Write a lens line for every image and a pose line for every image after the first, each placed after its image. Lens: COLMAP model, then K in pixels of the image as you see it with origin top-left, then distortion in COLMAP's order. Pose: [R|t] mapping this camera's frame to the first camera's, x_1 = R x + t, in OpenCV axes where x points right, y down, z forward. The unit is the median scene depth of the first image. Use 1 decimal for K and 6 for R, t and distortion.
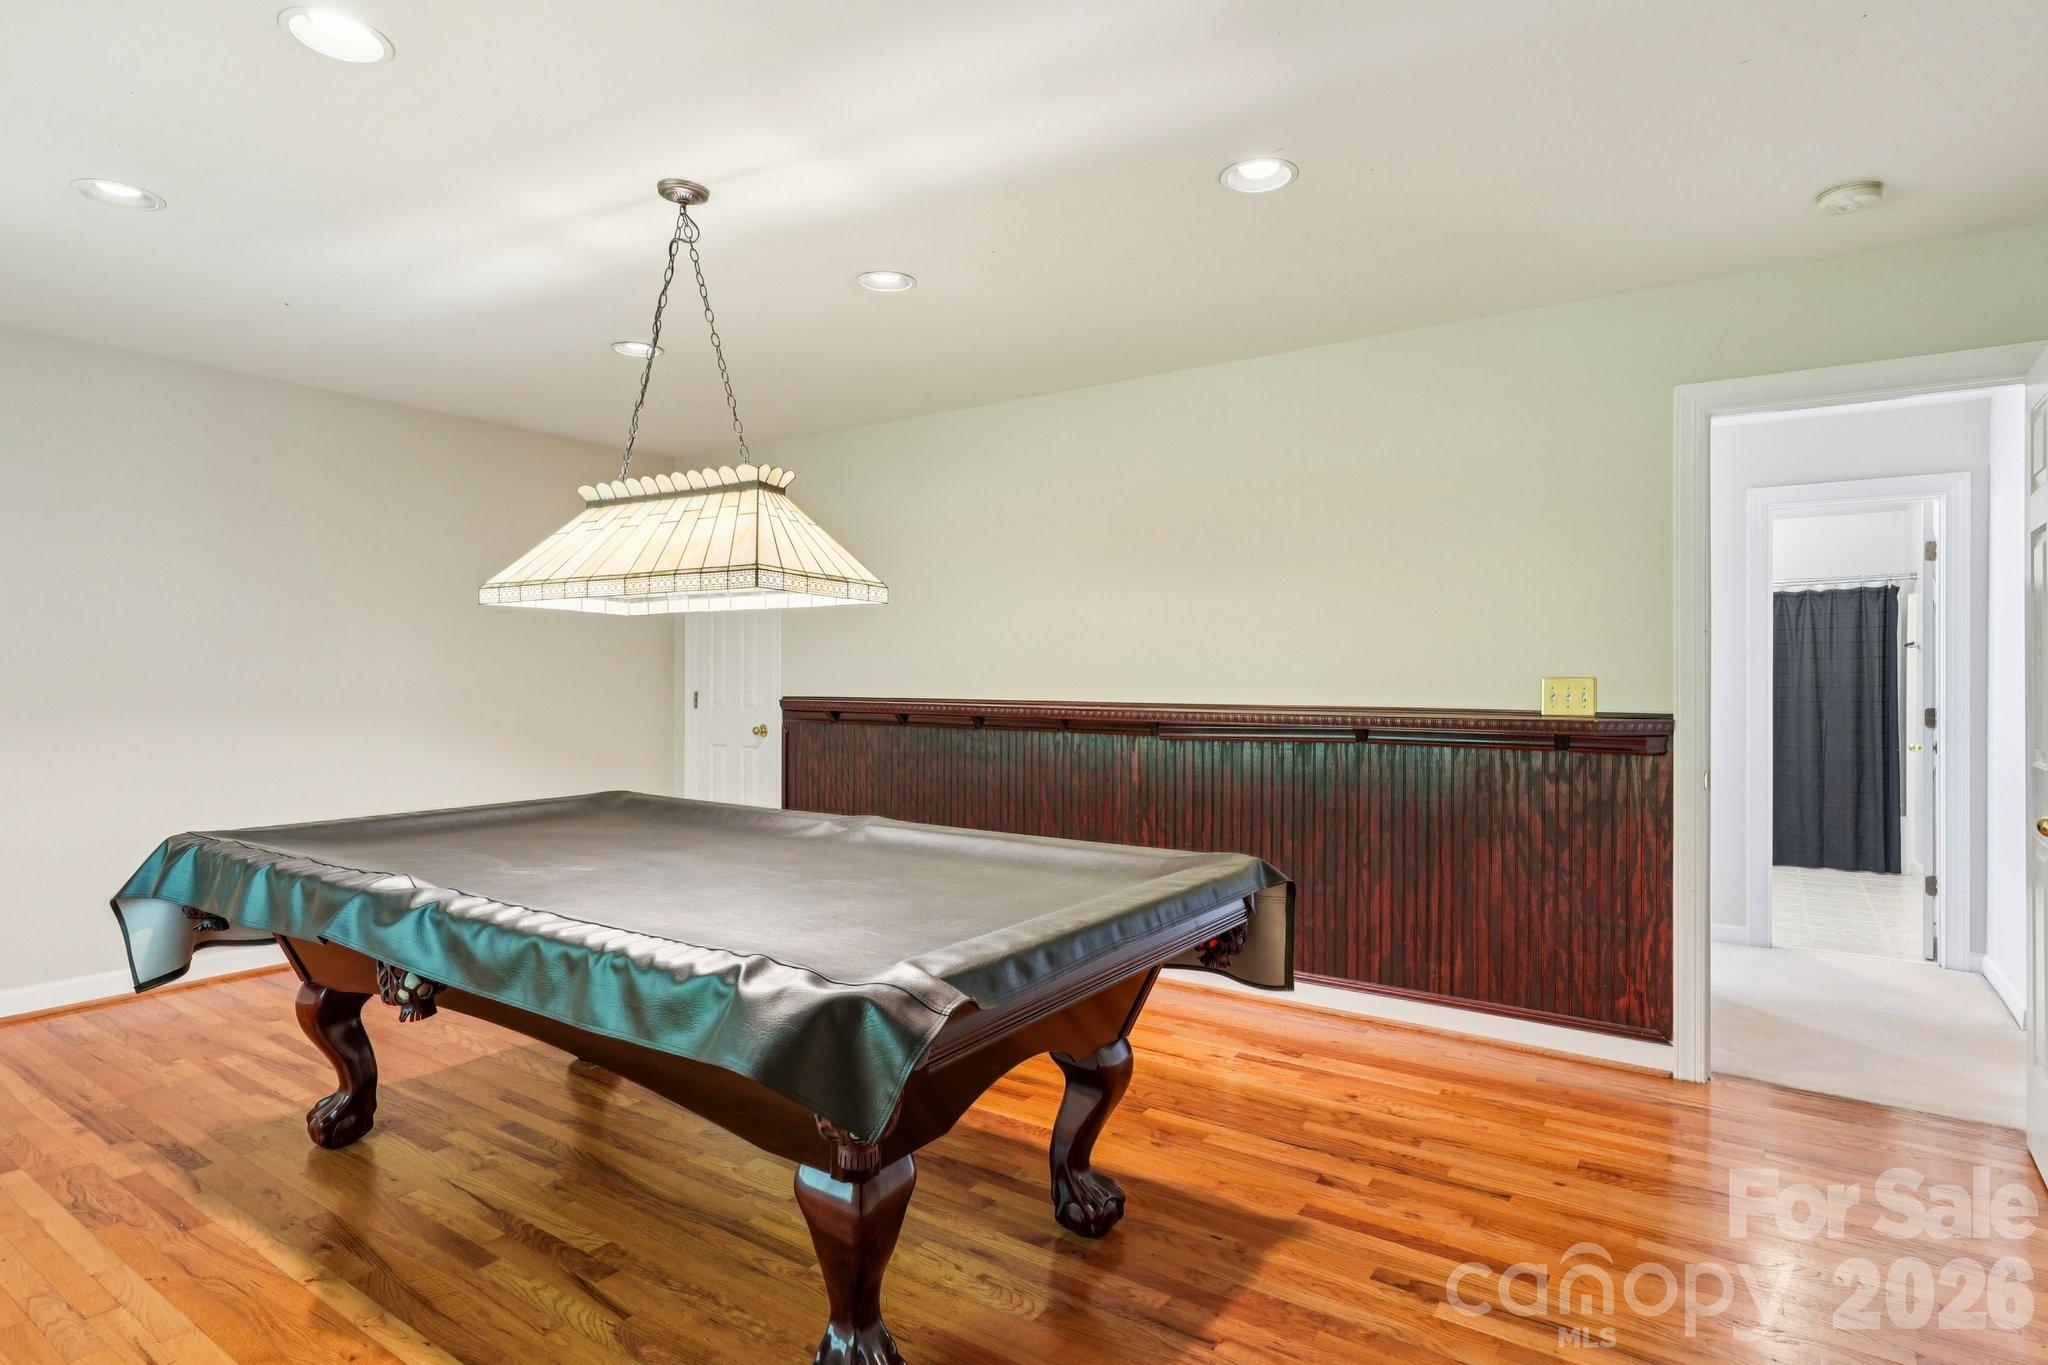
lens RADIAL K [[1079.6, 0, 1023.4], [0, 1079.6, 672.3], [0, 0, 1]] dist [0.001285, 0.000978]
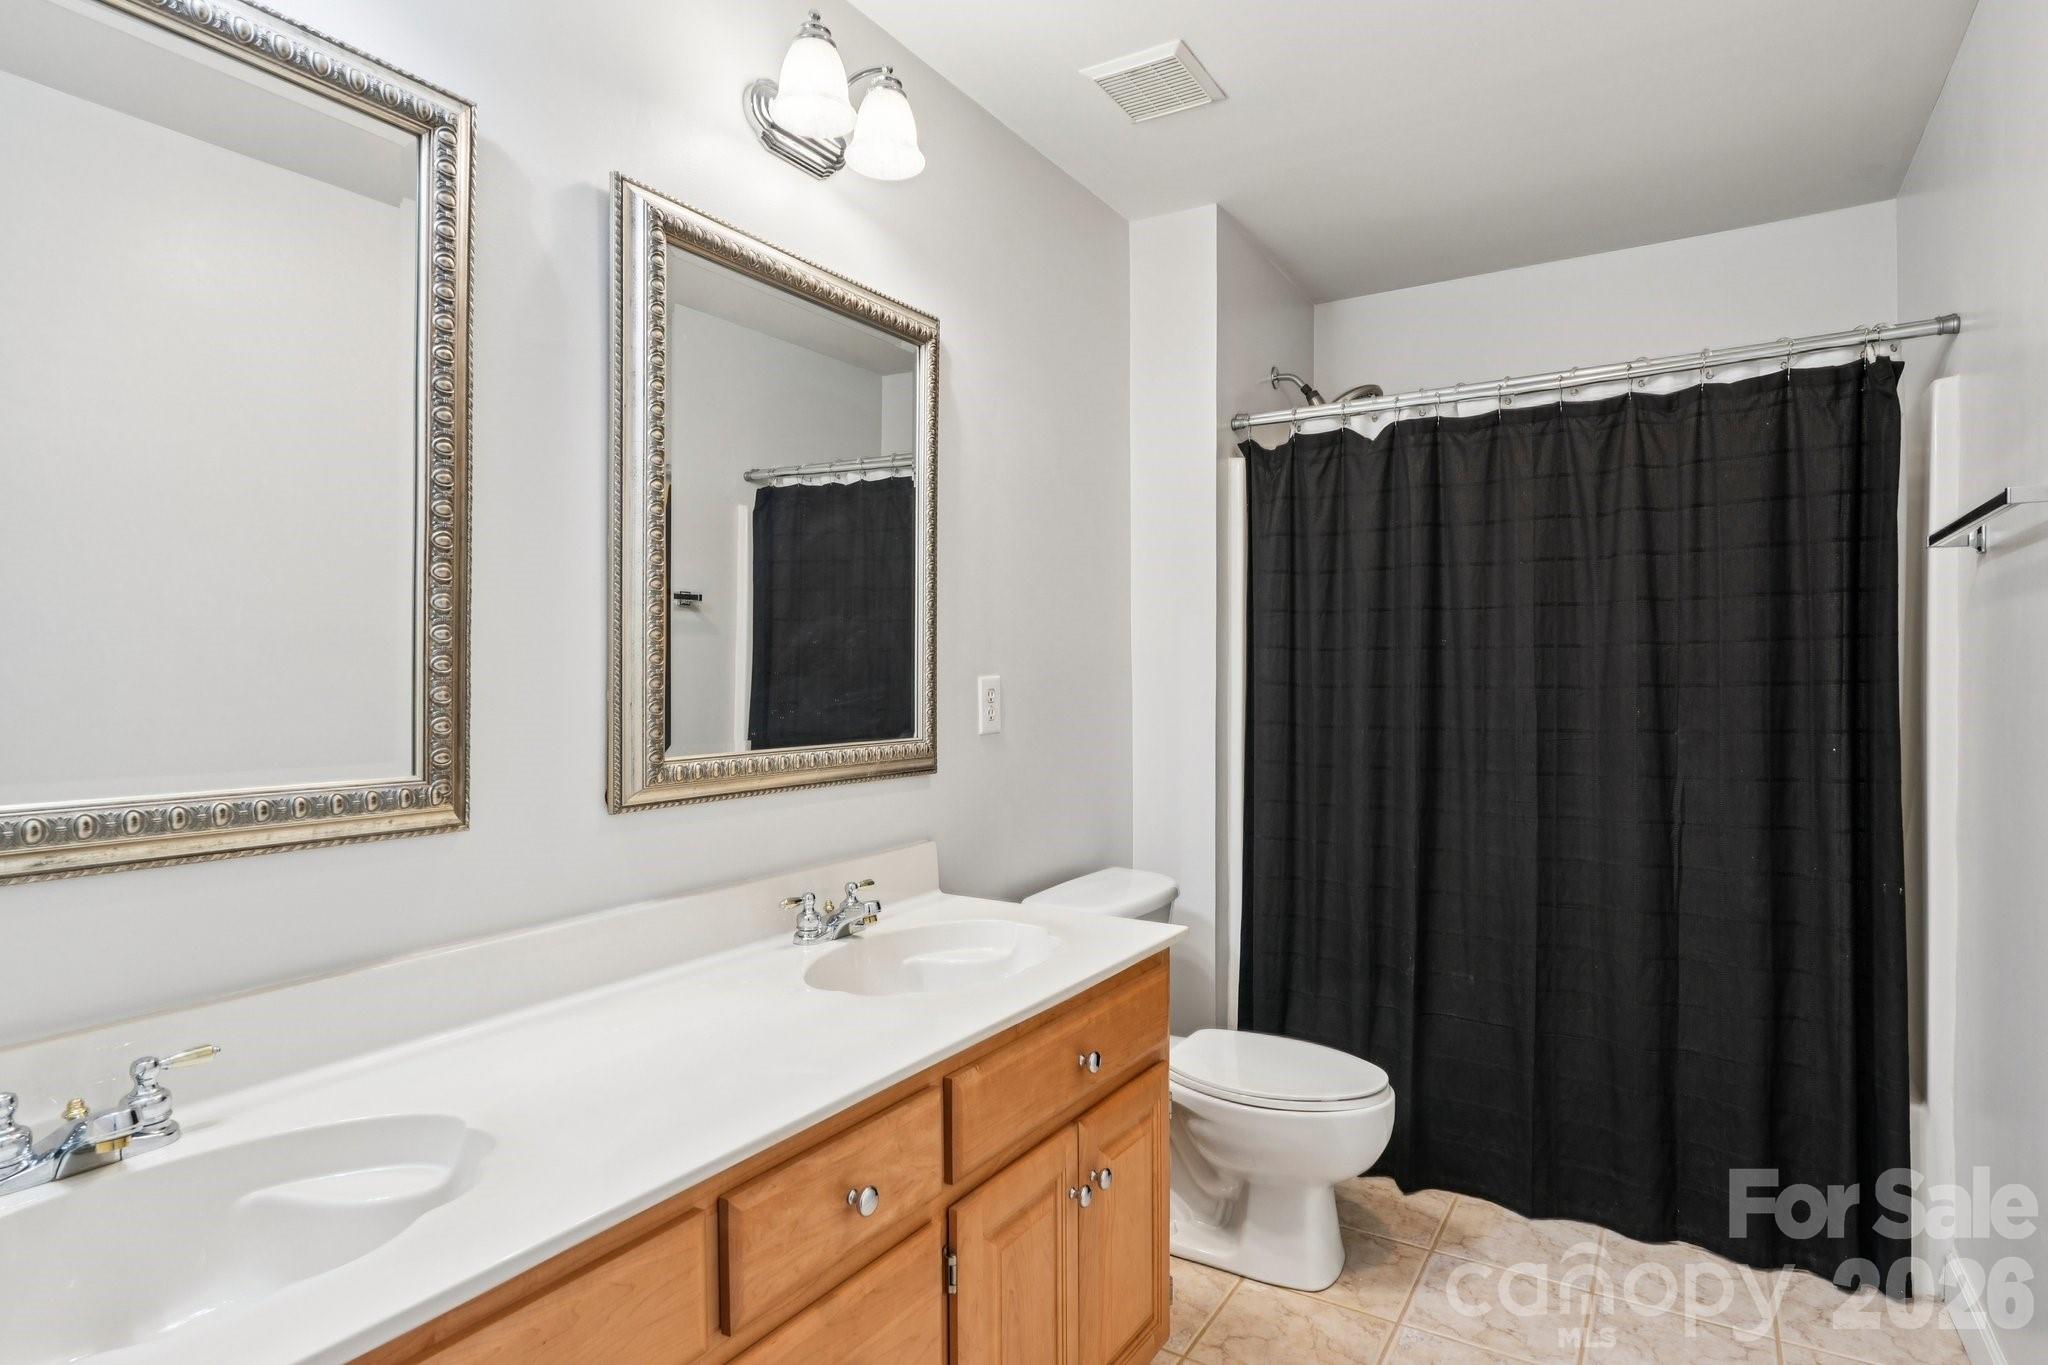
lens RADIAL K [[1079.6, 0, 1030.7], [0, 1079.6, 680.2], [0, 0, 1]] dist [0.001285, 0.000978]
pose [[0.998002, -0.000277, 0.063174, 0.533177], [0.000390, 0.999998, -0.001773, 0.012723], [-0.063174, 0.001794, 0.998001, 0.696154]]
